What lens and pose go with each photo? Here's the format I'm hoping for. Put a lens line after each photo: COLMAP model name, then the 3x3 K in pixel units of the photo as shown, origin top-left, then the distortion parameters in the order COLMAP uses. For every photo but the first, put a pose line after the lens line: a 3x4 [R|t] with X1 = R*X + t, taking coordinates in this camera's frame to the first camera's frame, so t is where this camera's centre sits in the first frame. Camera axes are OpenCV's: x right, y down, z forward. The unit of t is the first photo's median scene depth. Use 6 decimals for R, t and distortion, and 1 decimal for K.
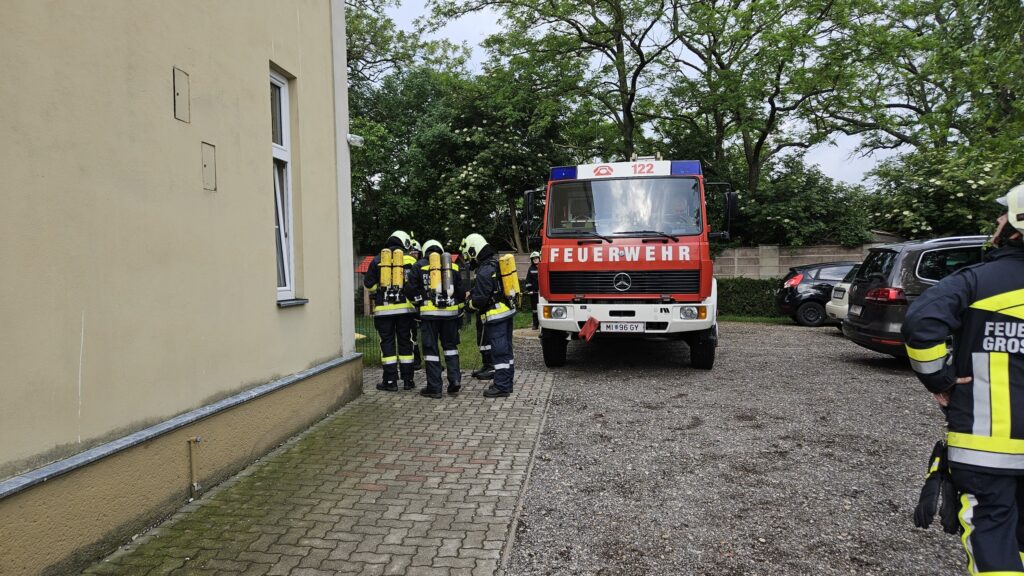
lens RADIAL K [[680.3, 0, 504.2], [0, 680.3, 292.2], [0, 0, 1]] dist [0.092660, -0.077137]
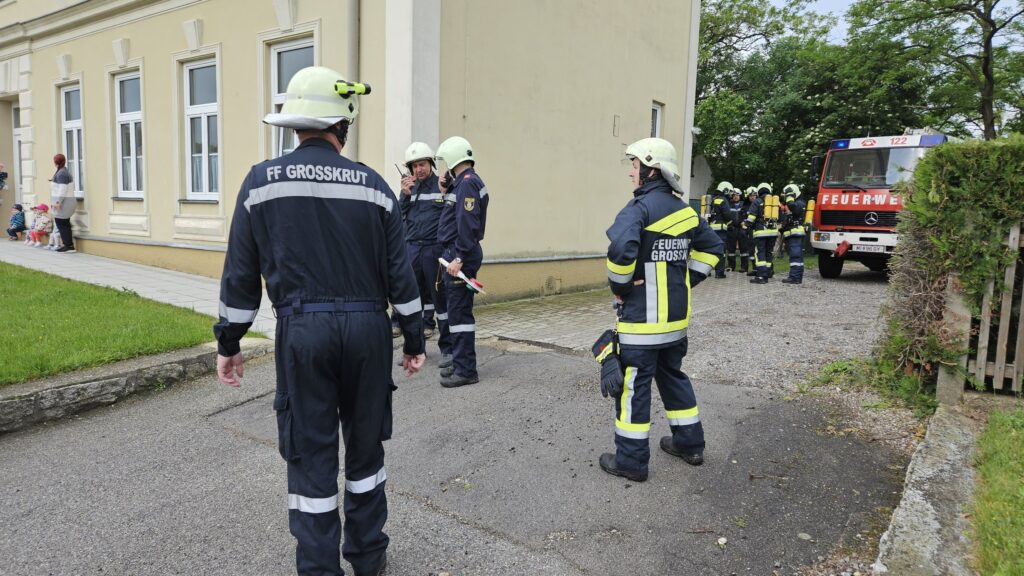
lens RADIAL K [[680.3, 0, 504.2], [0, 680.3, 292.2], [0, 0, 1]] dist [0.092660, -0.077137]
pose [[0.862981, 0.093609, -0.496489, 0.122601], [-0.060407, 0.994754, 0.082556, 0.033996], [0.501613, -0.041253, 0.864108, -0.356558]]
